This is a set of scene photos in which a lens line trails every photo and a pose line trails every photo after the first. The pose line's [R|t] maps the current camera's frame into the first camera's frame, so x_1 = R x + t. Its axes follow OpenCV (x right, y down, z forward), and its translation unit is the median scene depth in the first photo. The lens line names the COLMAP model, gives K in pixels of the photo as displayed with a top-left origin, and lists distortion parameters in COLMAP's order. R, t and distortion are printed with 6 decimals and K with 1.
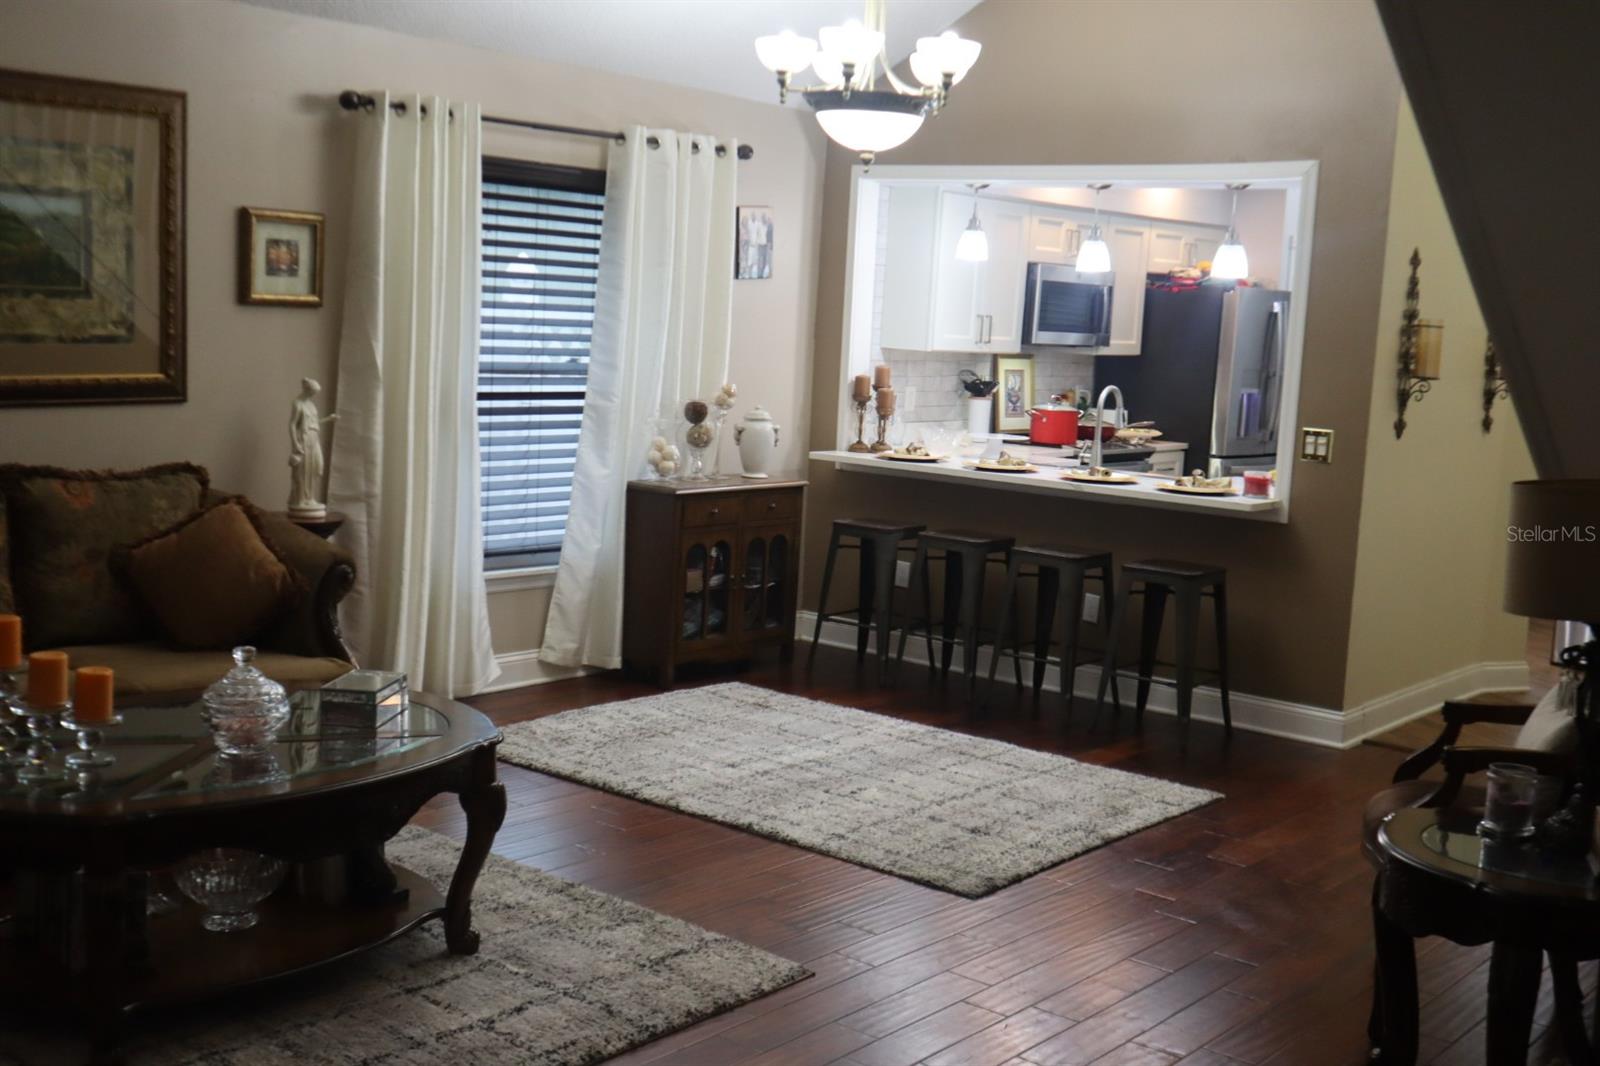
lens RADIAL K [[1791.9, 0, 792.2], [0, 1791.9, 537.8], [0, 0, 1]] dist [0.033991, 0.000000]
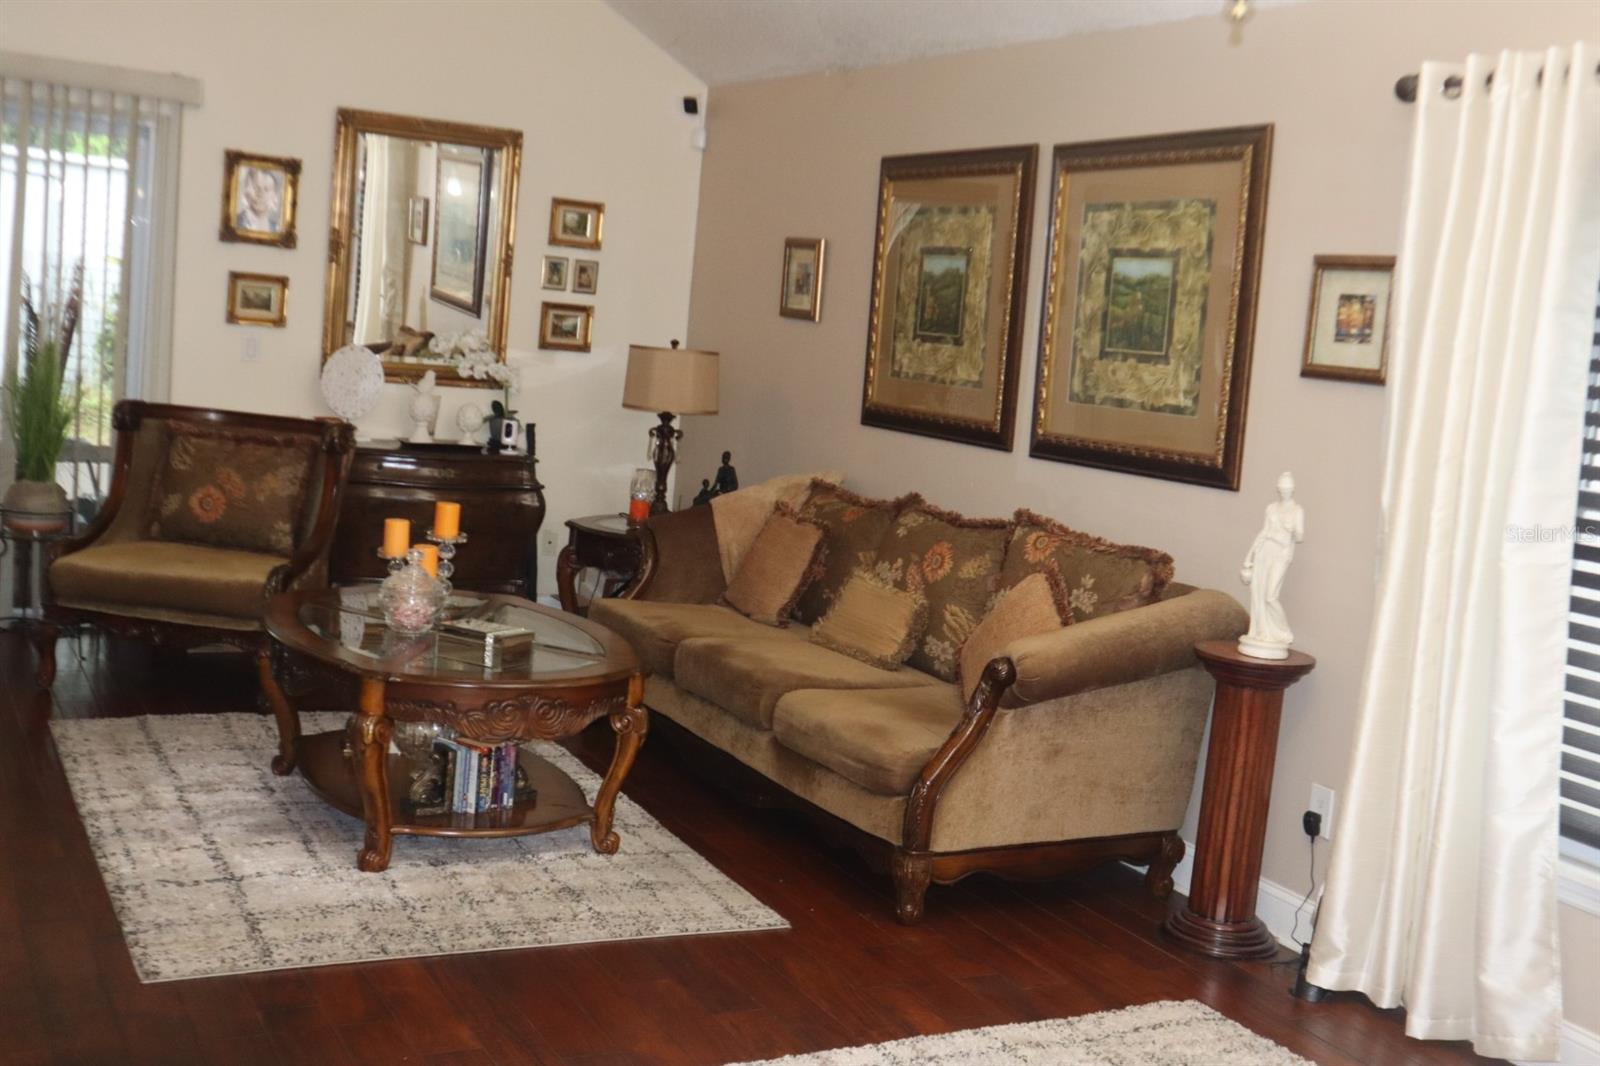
lens RADIAL K [[1791.9, 0, 788.1], [0, 1791.9, 505.5], [0, 0, 1]] dist [0.033991, 0.000000]
pose [[-0.379834, 0.003317, -0.925049, 0.539049], [-0.239853, 0.965441, 0.101948, -0.110600], [0.893419, 0.260599, -0.365912, 1.186883]]
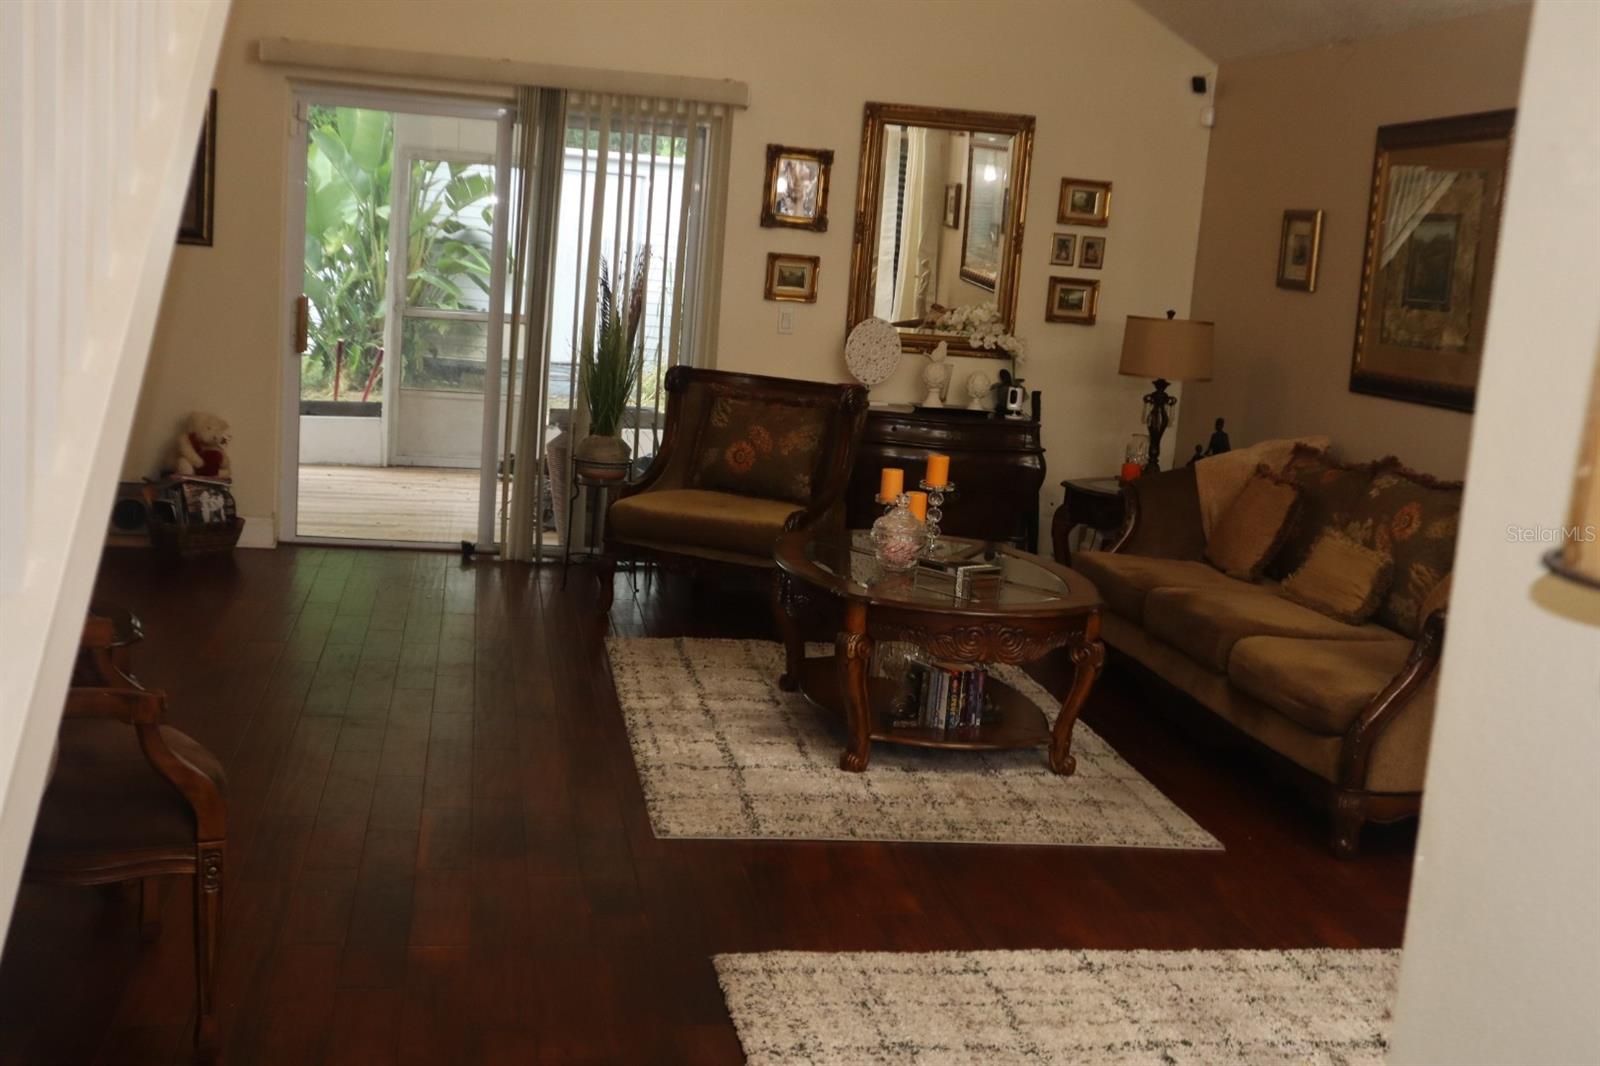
lens RADIAL K [[1791.9, 0, 802.2], [0, 1791.9, 480.7], [0, 0, 1]] dist [0.033991, 0.000000]
pose [[-0.638095, -0.012897, -0.769849, 0.588831], [-0.220480, 0.961050, 0.166646, -0.115373], [0.737715, 0.276073, -0.616085, 1.272989]]
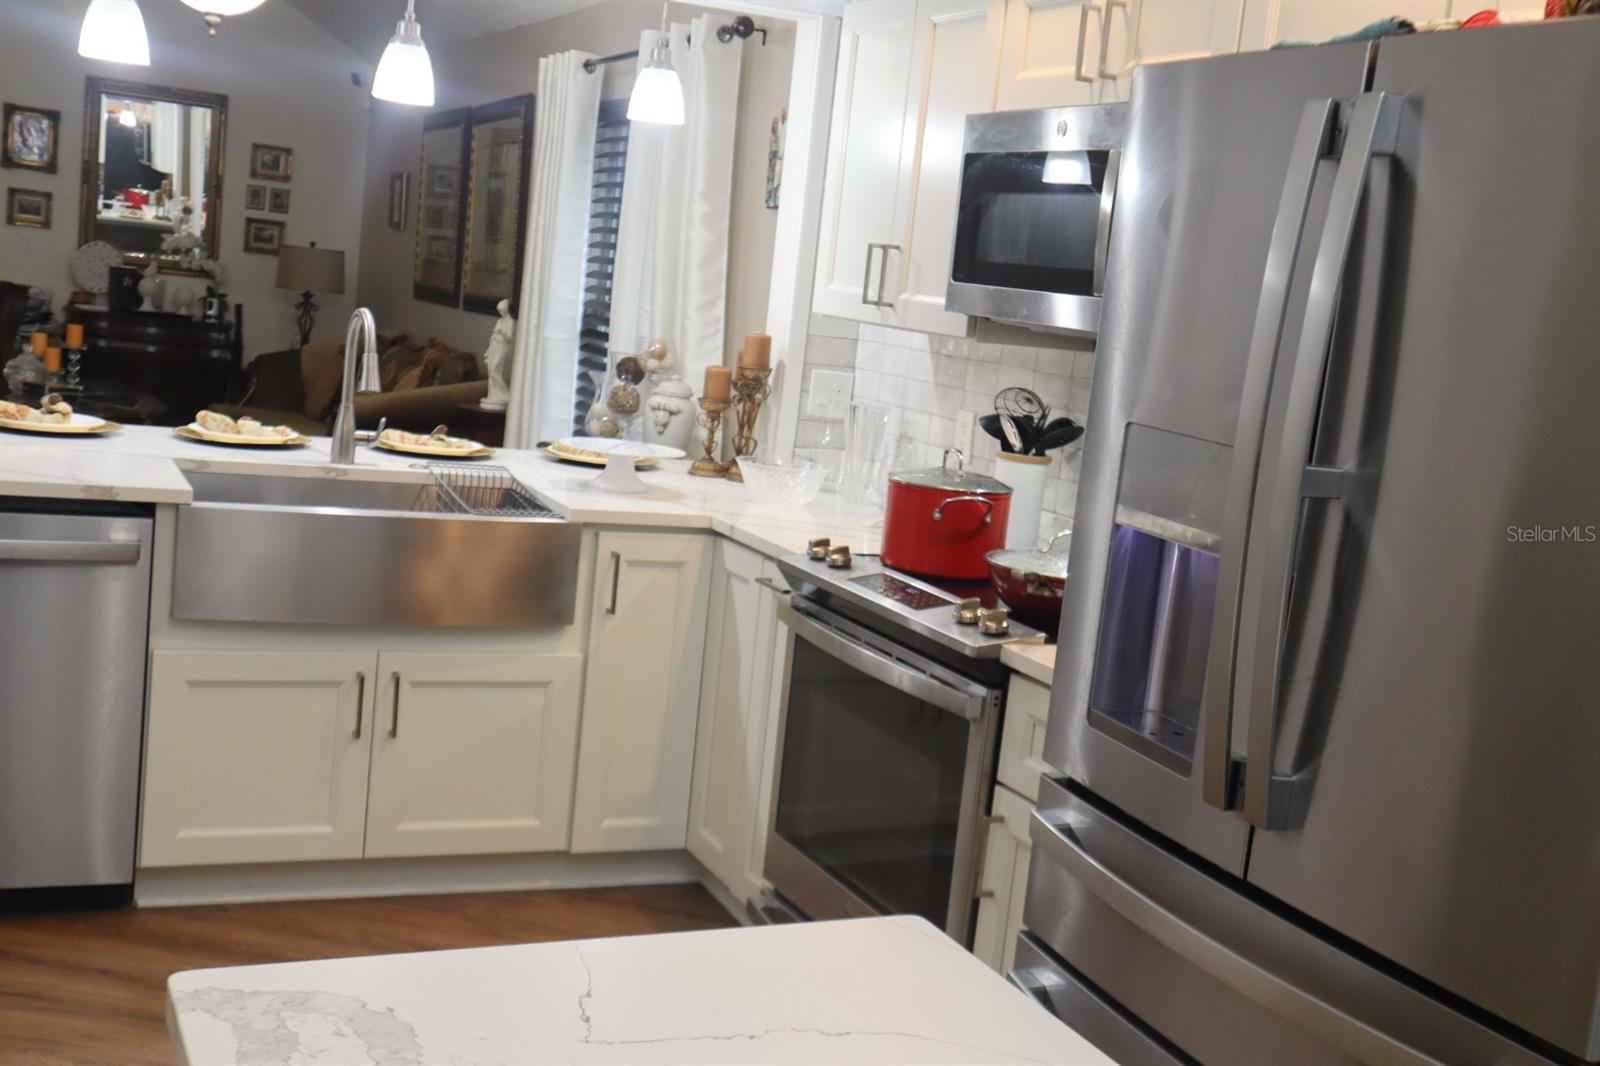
lens RADIAL K [[1791.9, 0, 804.7], [0, 1791.9, 538.1], [0, 0, 1]] dist [0.033991, 0.000000]
pose [[-0.421020, 0.016769, -0.906897, 0.868652], [-0.259996, 0.955644, 0.138371, -0.173162], [0.868991, 0.294047, -0.397985, 1.902437]]
